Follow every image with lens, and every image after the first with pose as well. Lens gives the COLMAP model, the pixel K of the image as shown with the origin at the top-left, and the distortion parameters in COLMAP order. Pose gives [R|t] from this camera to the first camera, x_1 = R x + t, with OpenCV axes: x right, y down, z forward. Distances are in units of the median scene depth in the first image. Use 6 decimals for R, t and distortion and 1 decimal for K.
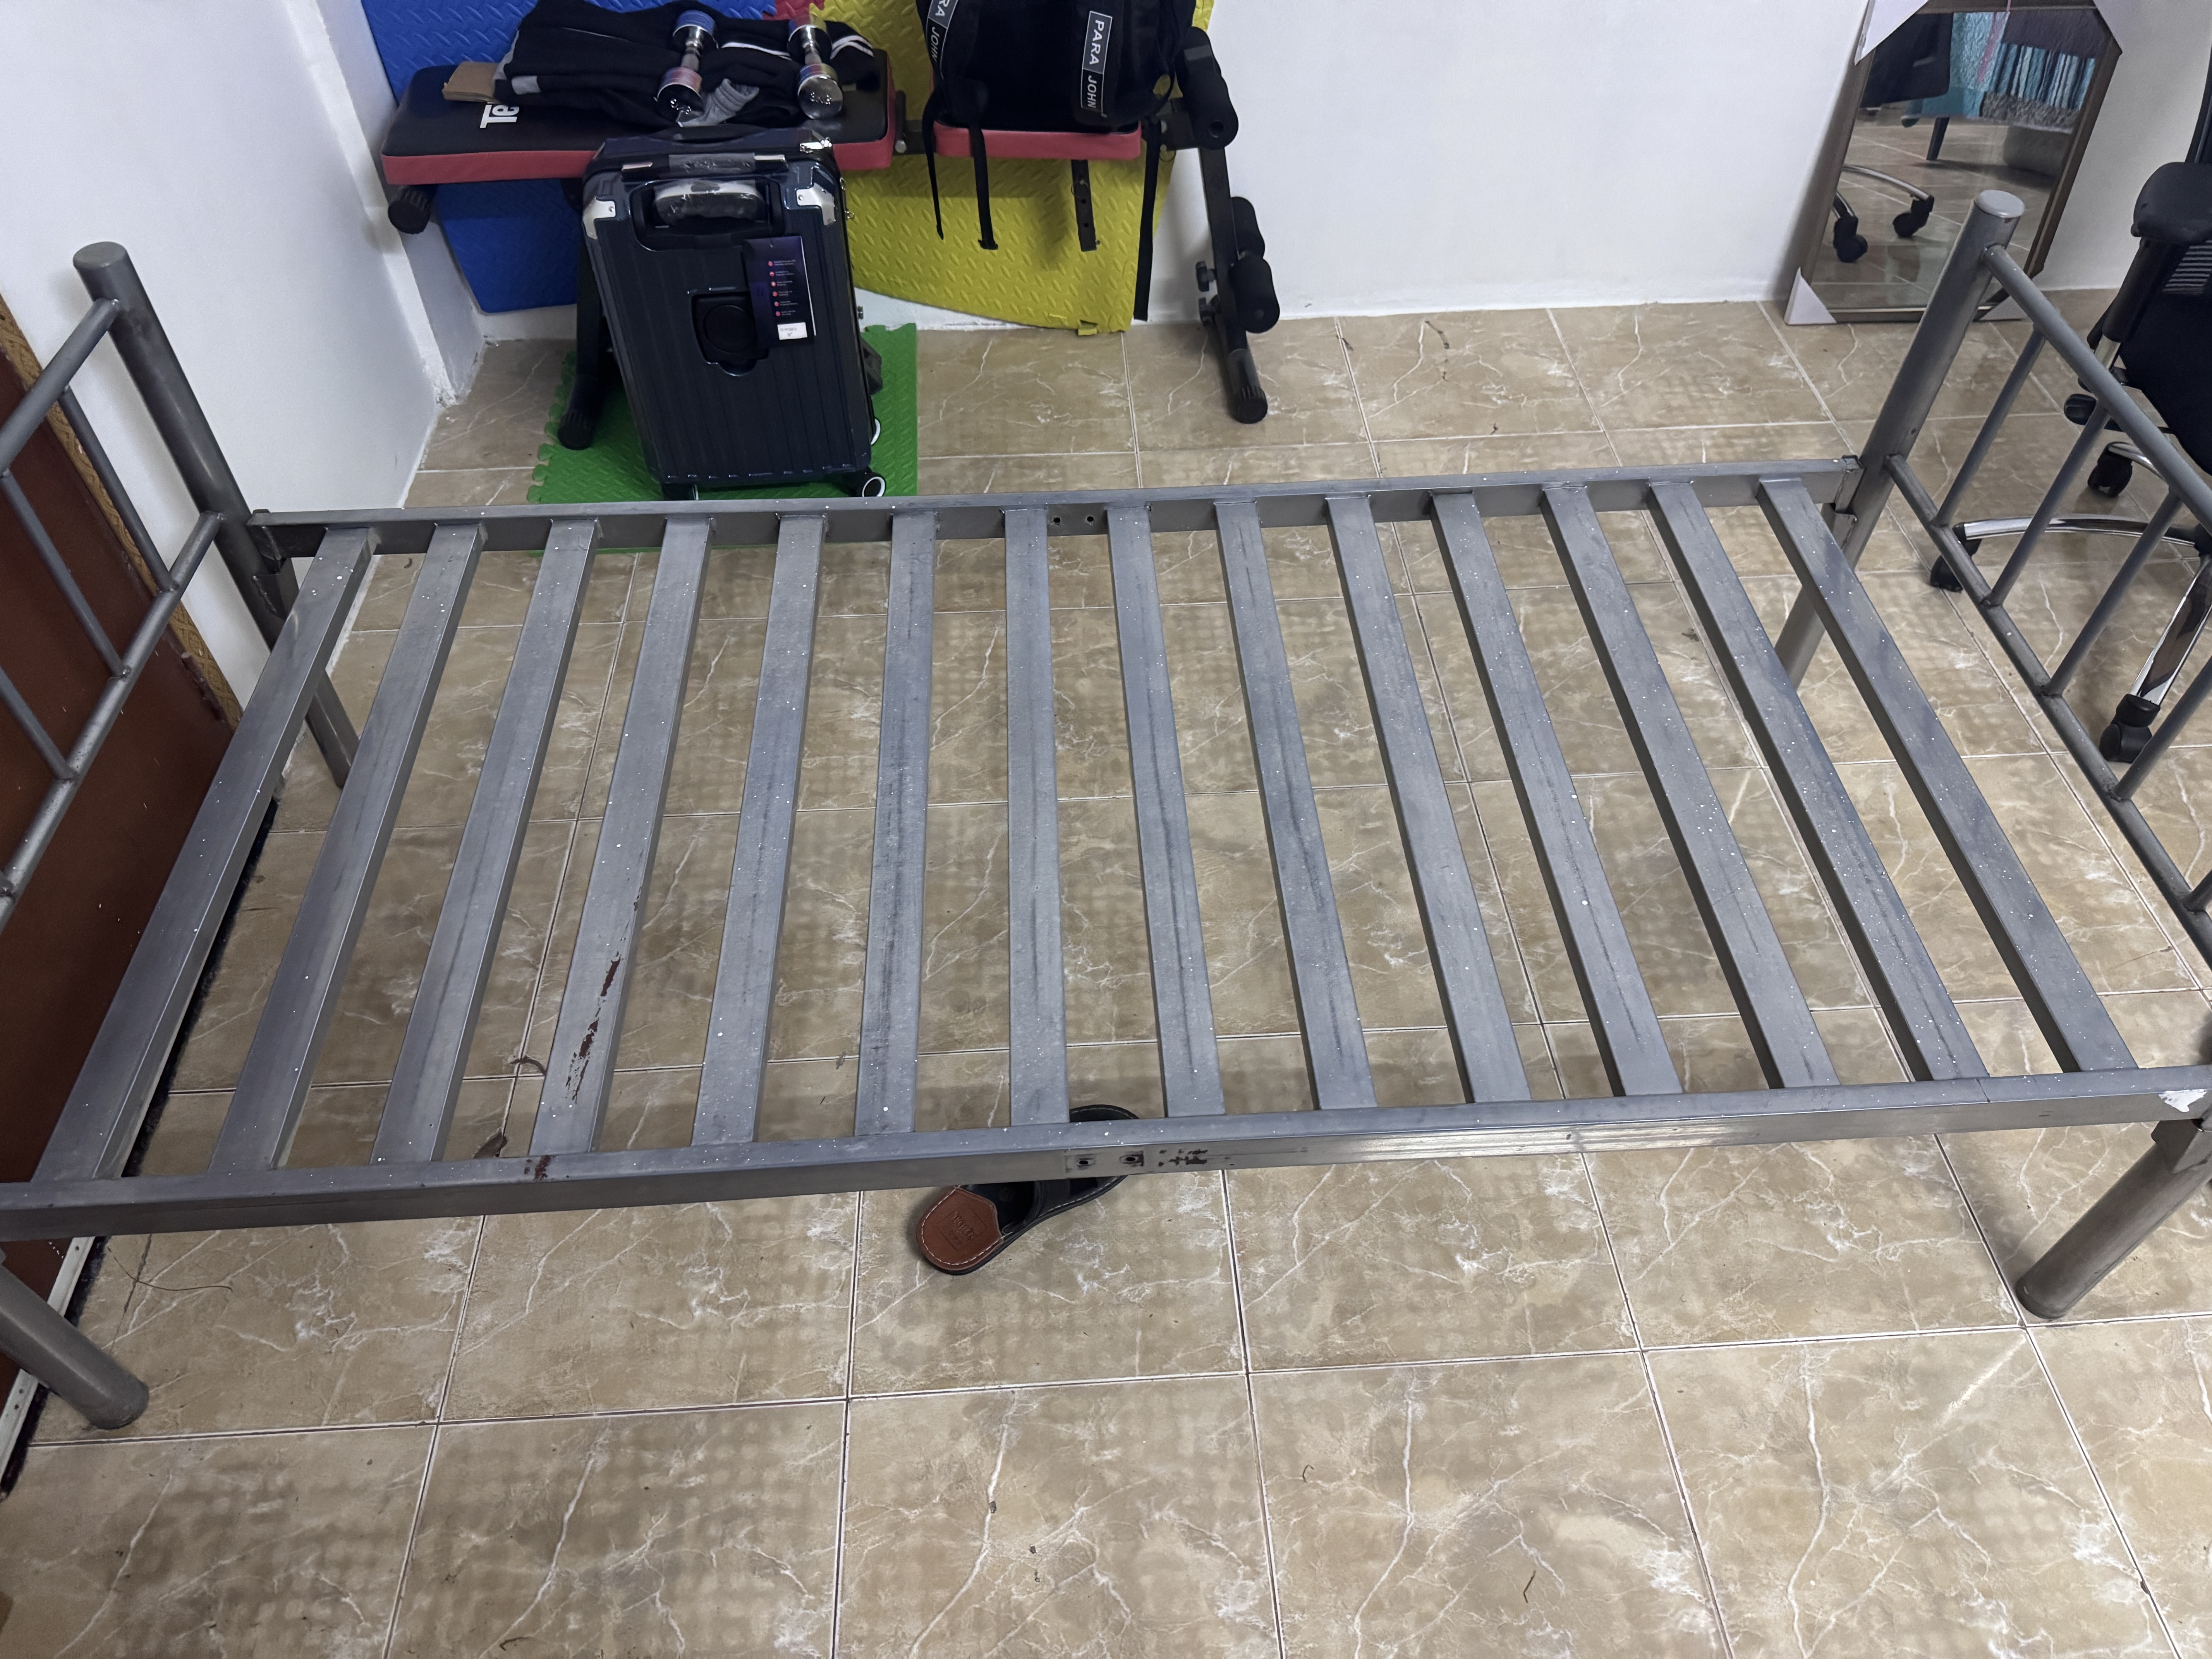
lens RADIAL K [[1522.2, 0, 1091.1], [0, 1522.2, 820.2], [0, 0, 1]] dist [0.029627, -0.037427]
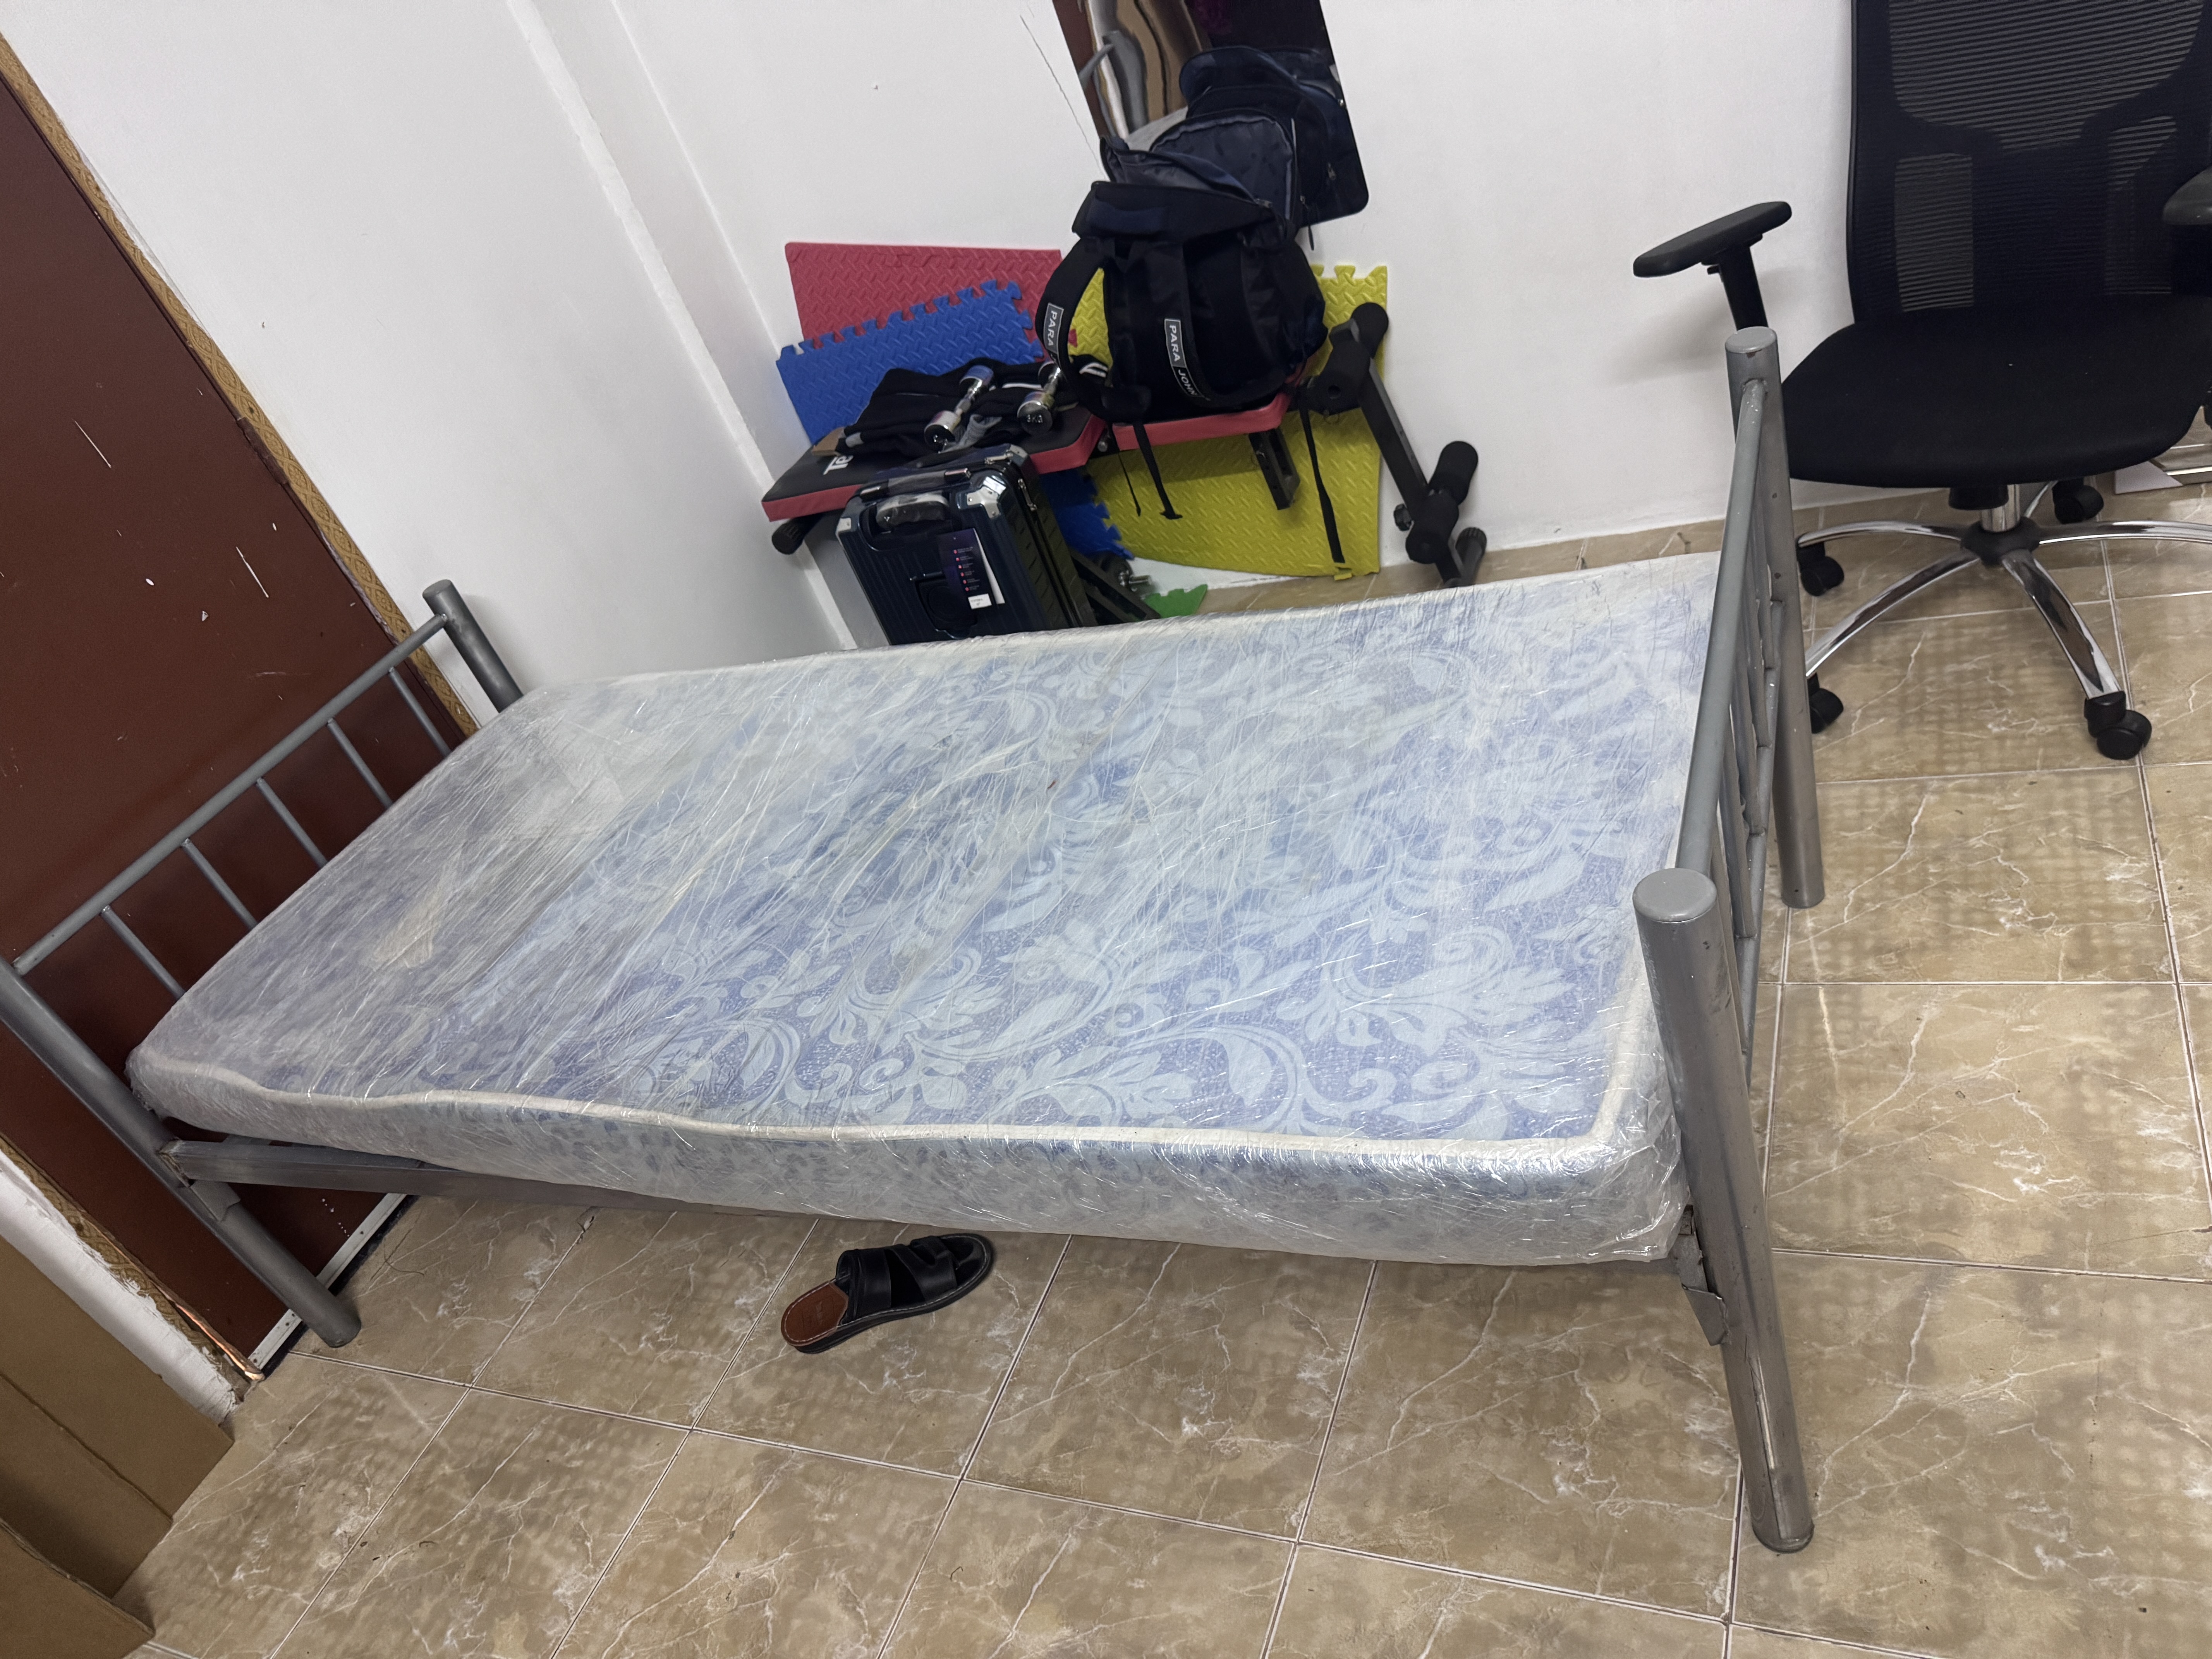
lens RADIAL K [[1522.2, 0, 1116.9], [0, 1522.2, 848.2], [0, 0, 1]] dist [0.029627, -0.037427]
pose [[0.858238, 0.000180, -0.513252, 0.647682], [-0.078313, 0.988337, -0.130605, 0.039379], [0.507242, 0.152284, 0.848242, 0.041546]]
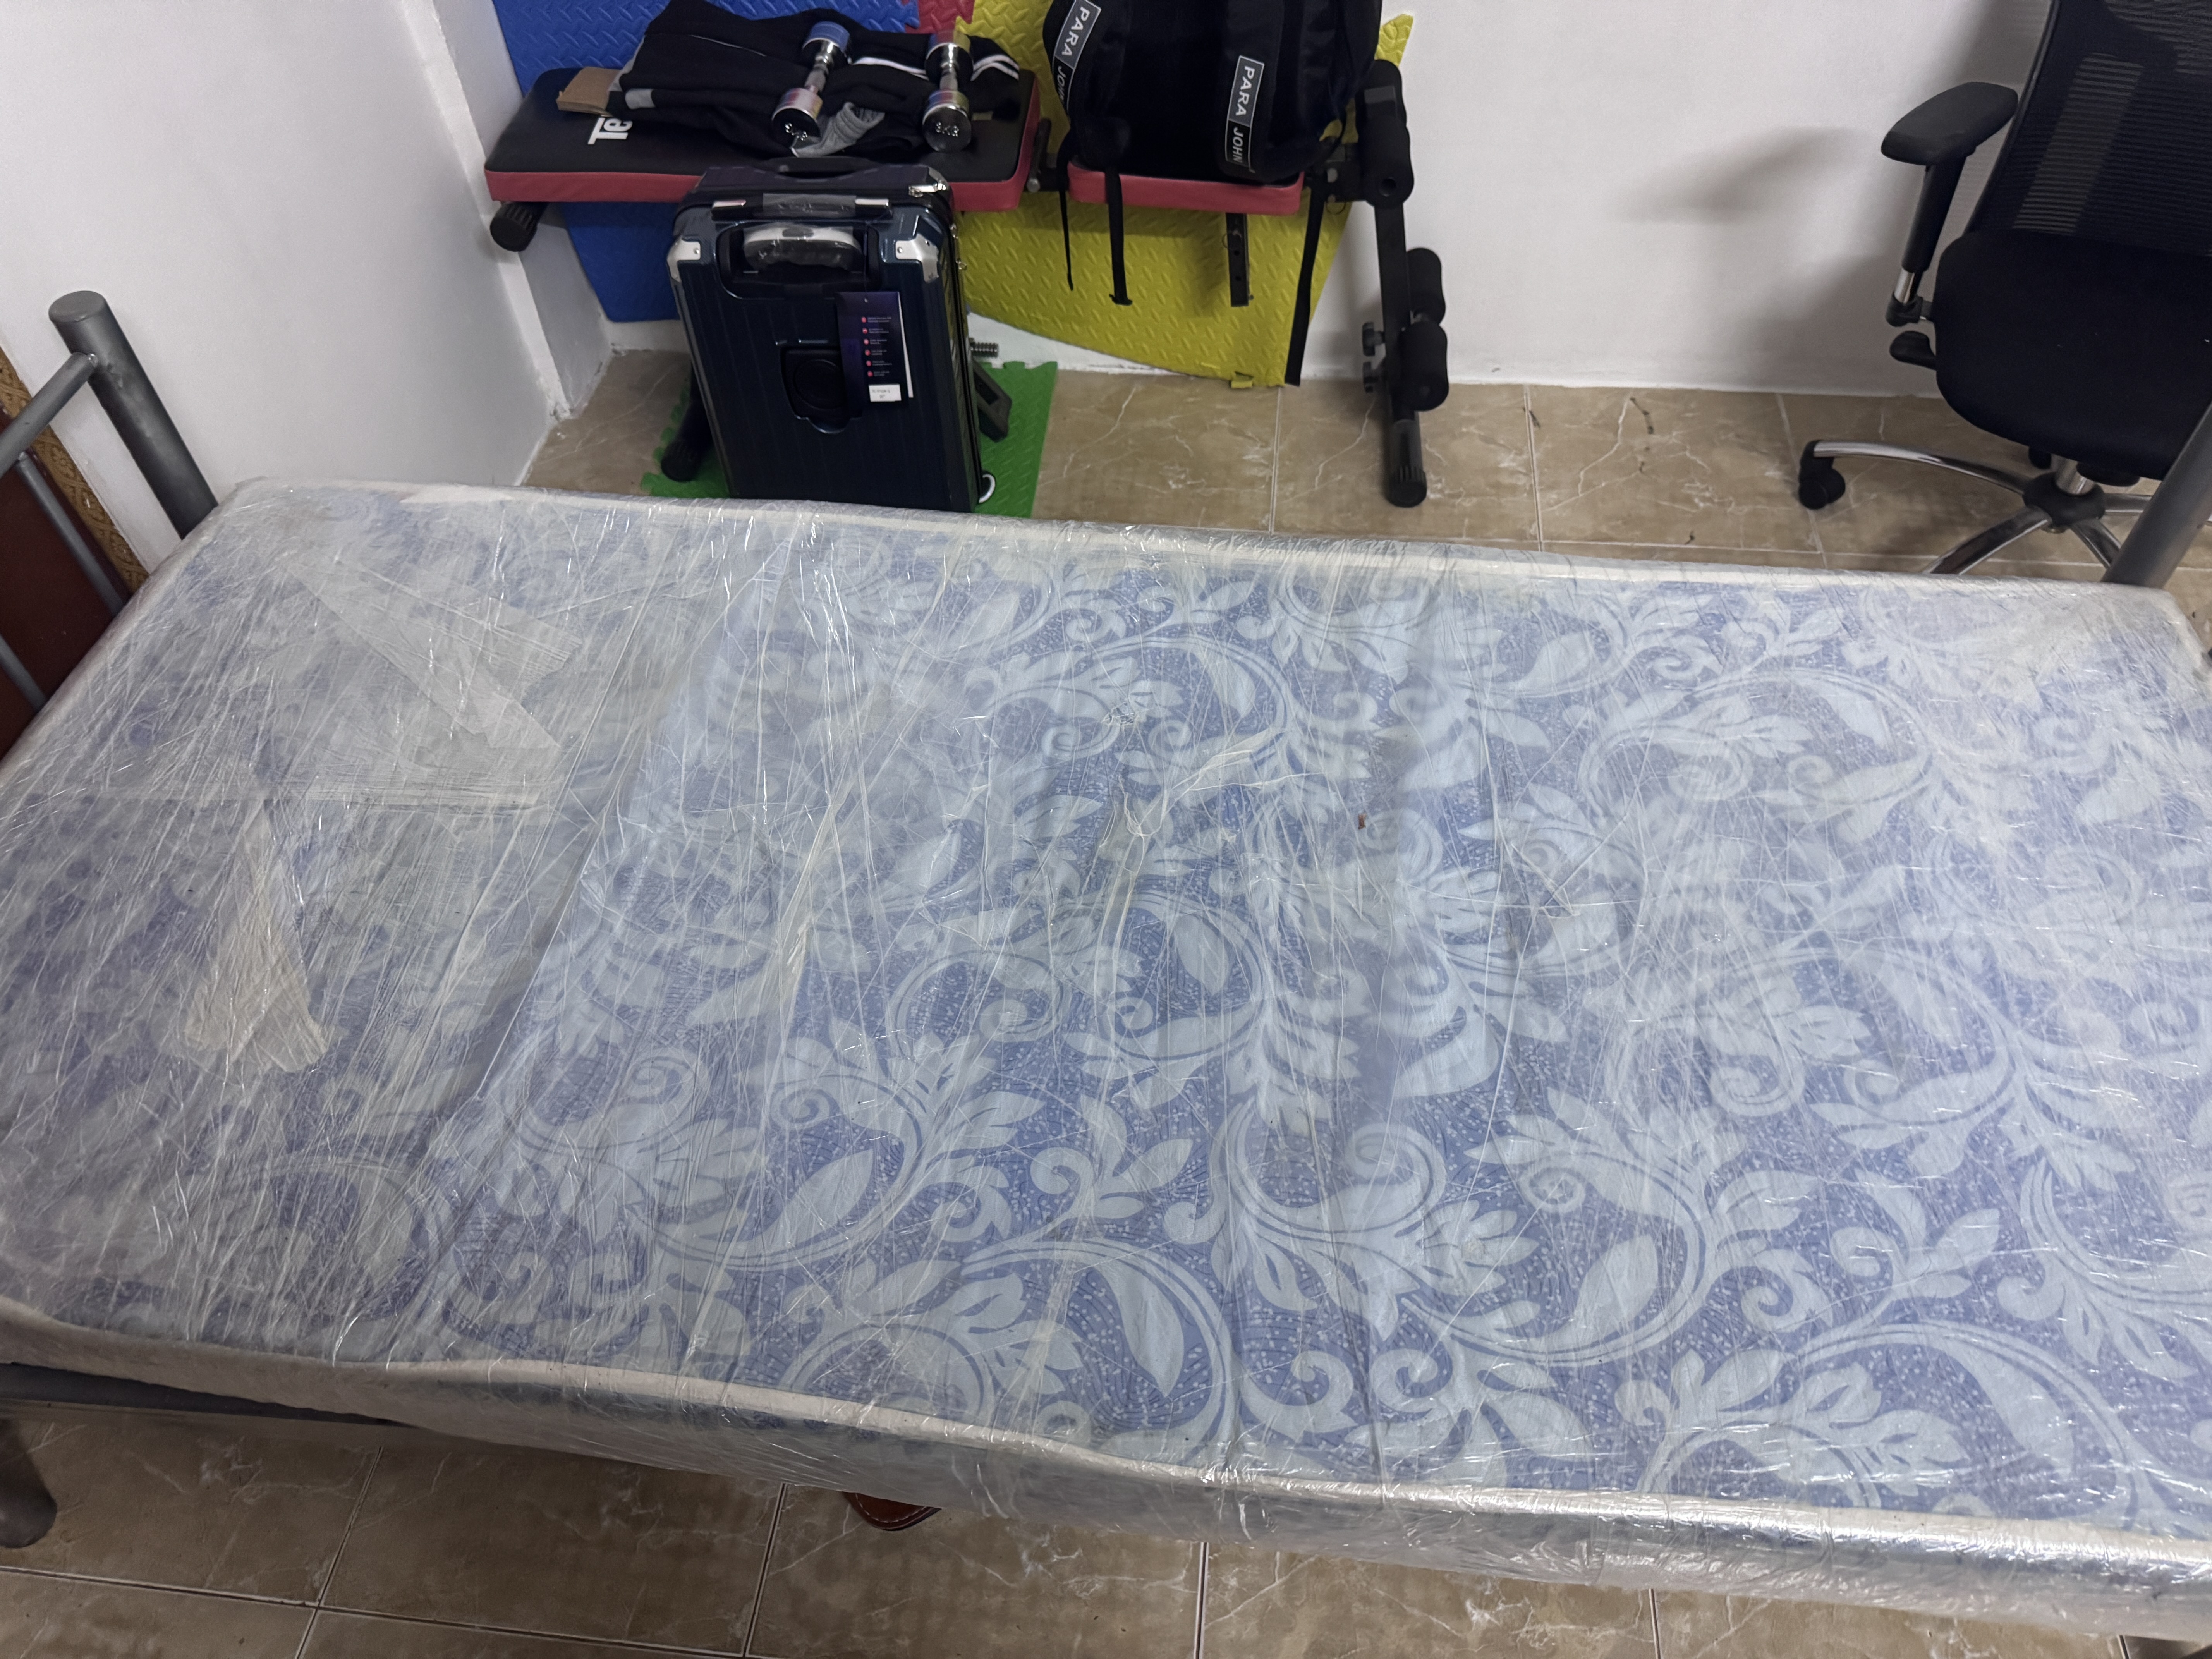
lens RADIAL K [[1522.2, 0, 1087.3], [0, 1522.2, 831.3], [0, 0, 1]] dist [0.029627, -0.037427]
pose [[0.985283, 0.110100, -0.130746, 0.085596], [-0.105061, 0.993454, 0.044854, -0.136690], [0.134829, -0.030457, 0.990401, 0.129973]]
